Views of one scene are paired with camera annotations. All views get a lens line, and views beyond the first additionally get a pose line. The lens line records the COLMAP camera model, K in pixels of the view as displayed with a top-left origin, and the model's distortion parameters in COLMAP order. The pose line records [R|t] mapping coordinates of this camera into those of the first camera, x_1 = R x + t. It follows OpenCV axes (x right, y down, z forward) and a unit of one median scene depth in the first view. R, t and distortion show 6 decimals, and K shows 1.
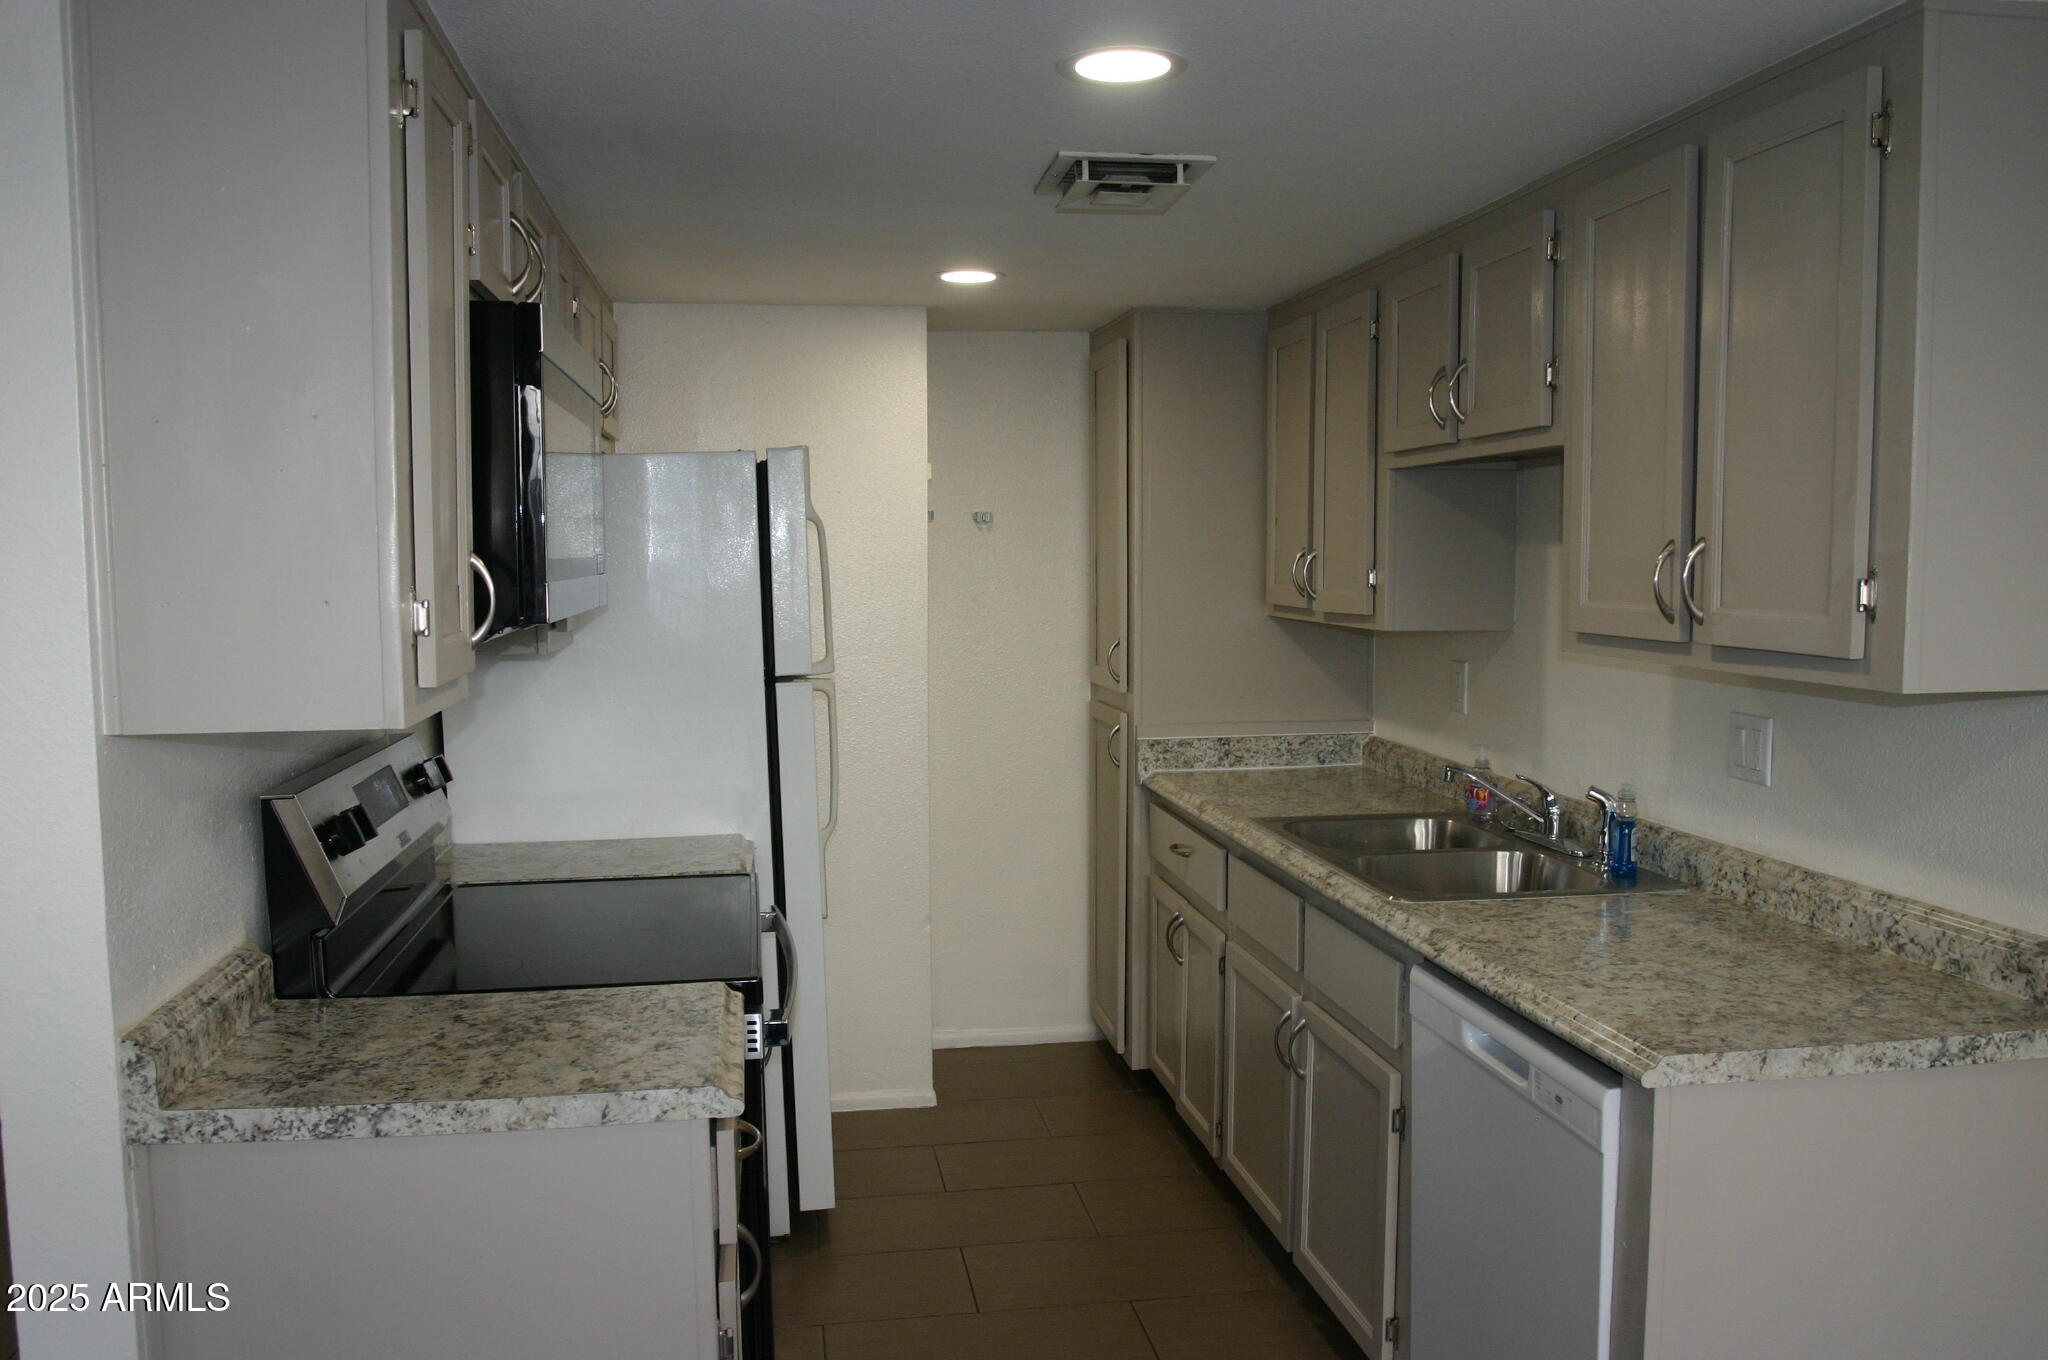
lens RADIAL K [[1600.0, 0, 1022.7], [0, 1600.0, 680.6], [0, 0, 1]] dist [-0.082142, 0.040028]
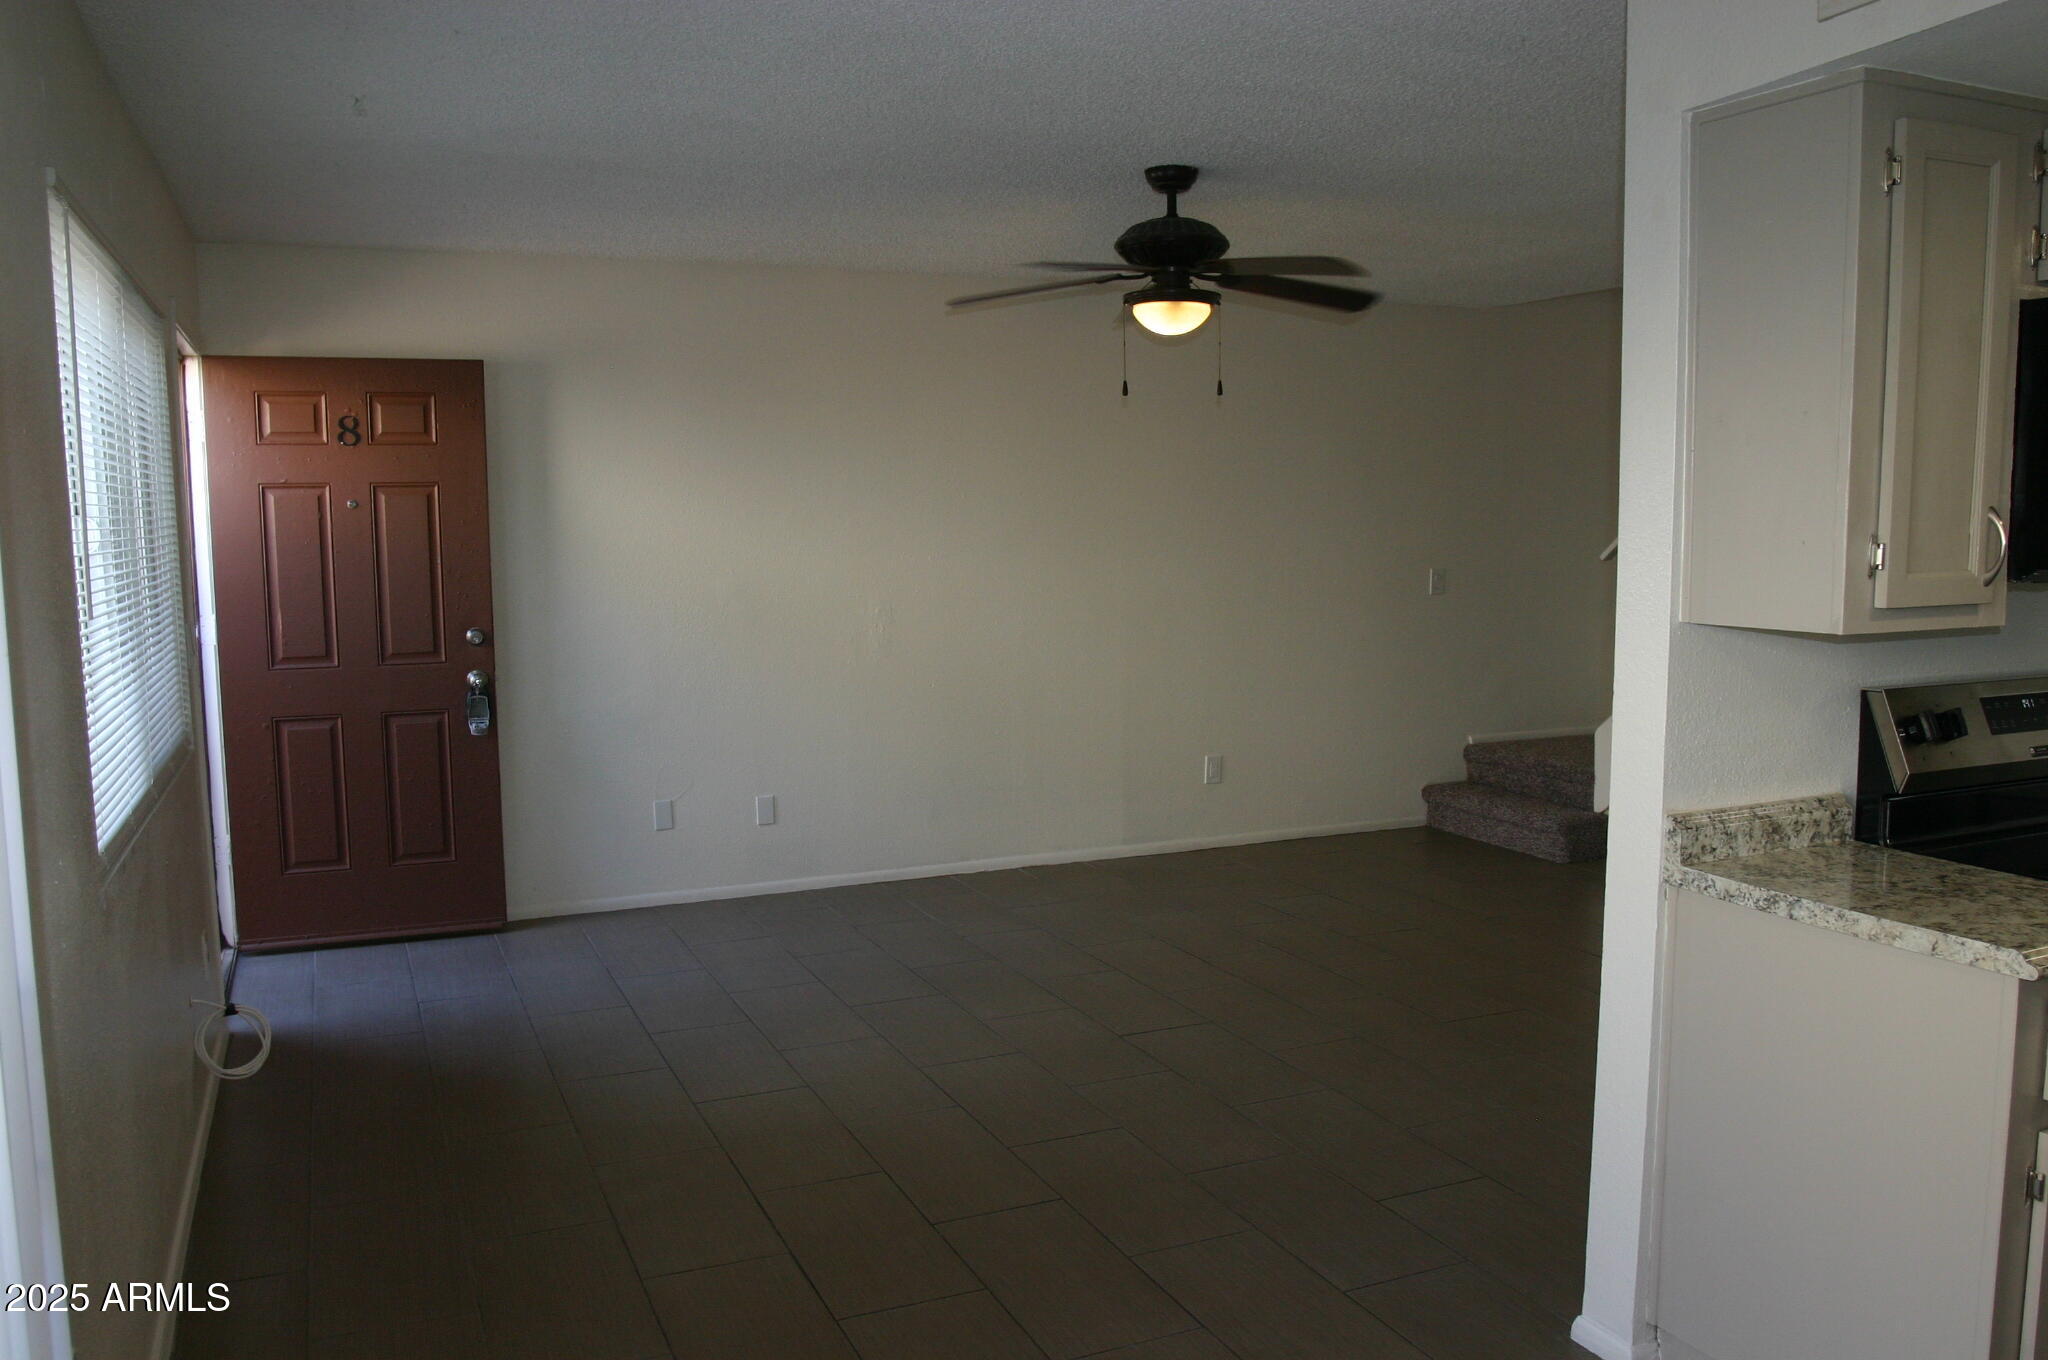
lens RADIAL K [[1600.0, 0, 1021.0], [0, 1600.0, 682.7], [0, 0, 1]] dist [-0.082142, 0.040028]
pose [[0.254273, 0.102965, -0.961636, 0.675640], [-0.071561, 0.993594, 0.087465, 0.003563], [0.964481, 0.046576, 0.260012, -0.044702]]
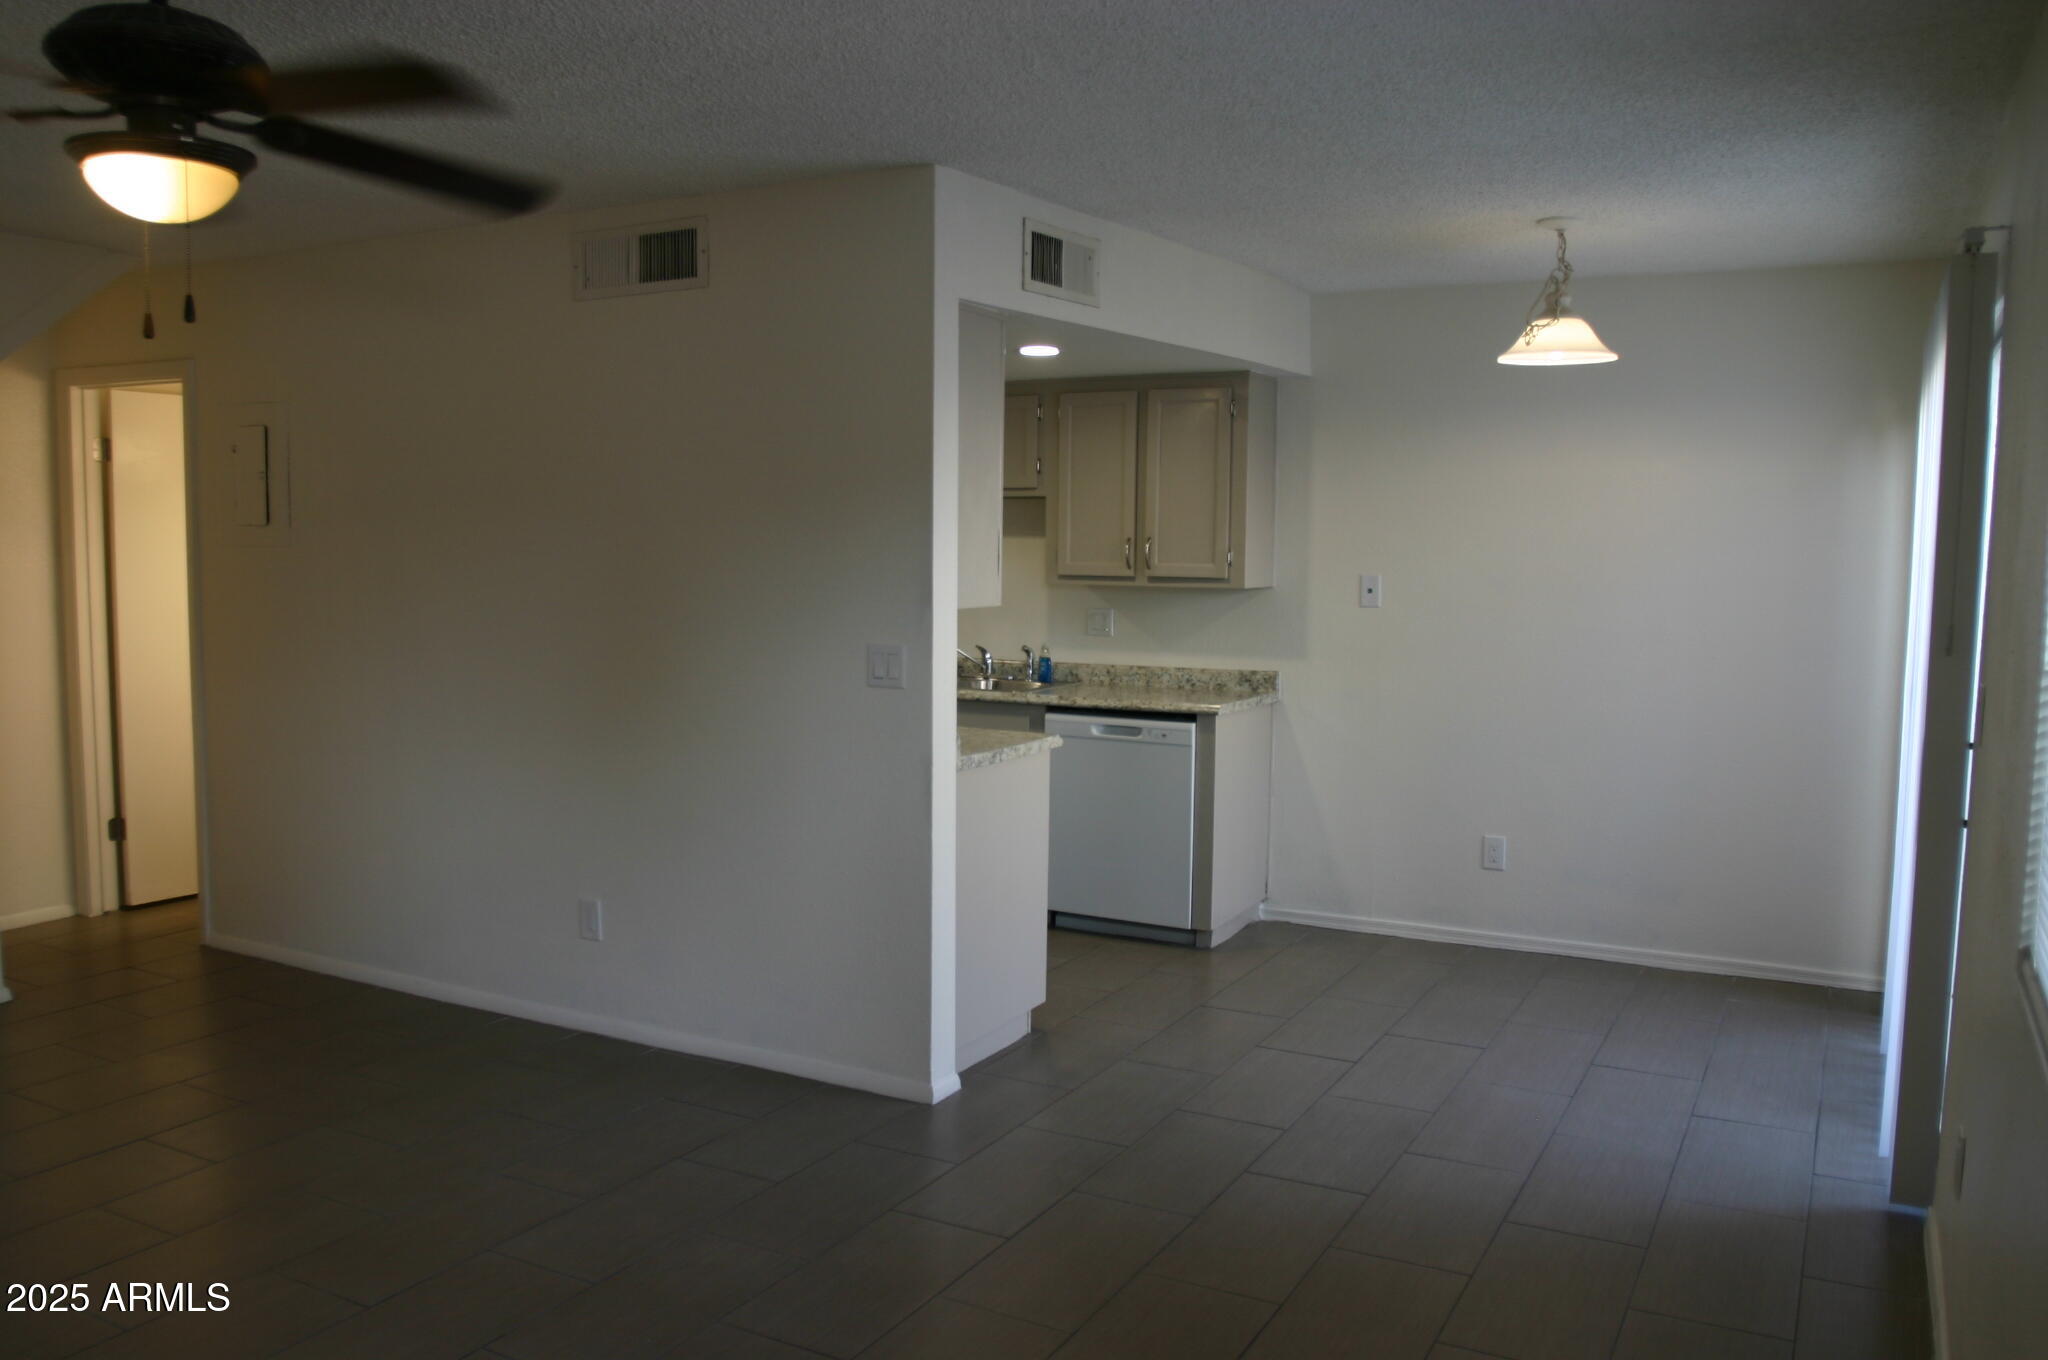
lens RADIAL K [[1600.0, 0, 1015.1], [0, 1600.0, 681.0], [0, 0, 1]] dist [-0.082142, 0.040028]
pose [[0.617819, -0.062333, 0.783846, -2.236529], [0.054778, 0.997843, 0.036175, 0.052894], [-0.784410, 0.020588, 0.619901, -0.618911]]
